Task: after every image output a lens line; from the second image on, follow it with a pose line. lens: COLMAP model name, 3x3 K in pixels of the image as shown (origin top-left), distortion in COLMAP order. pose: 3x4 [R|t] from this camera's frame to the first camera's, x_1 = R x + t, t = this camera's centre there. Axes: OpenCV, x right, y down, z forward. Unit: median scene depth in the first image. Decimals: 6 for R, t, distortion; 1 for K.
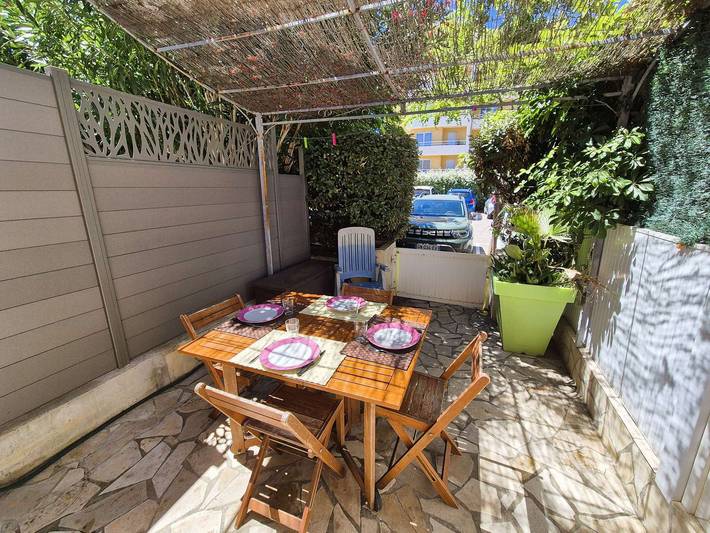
lens RADIAL K [[288.3, 0, 365.7], [0, 288.3, 266.4], [0, 0, 1]] dist [0.000442, 0.000035]
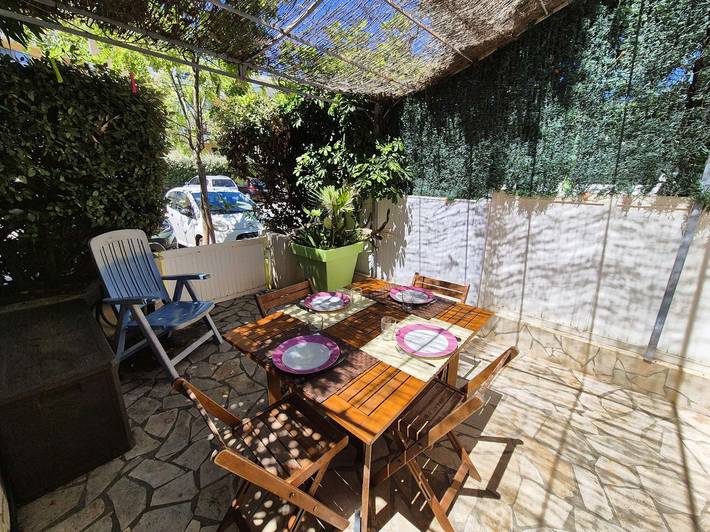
lens RADIAL K [[288.3, 0, 365.7], [0, 288.3, 265.9], [0, 0, 1]] dist [0.000442, 0.000035]
pose [[0.348099, -0.273598, 0.896644, -0.887019], [0.231790, 0.951886, 0.200468, -0.139730], [-0.908351, 0.138050, 0.394767, 0.595789]]
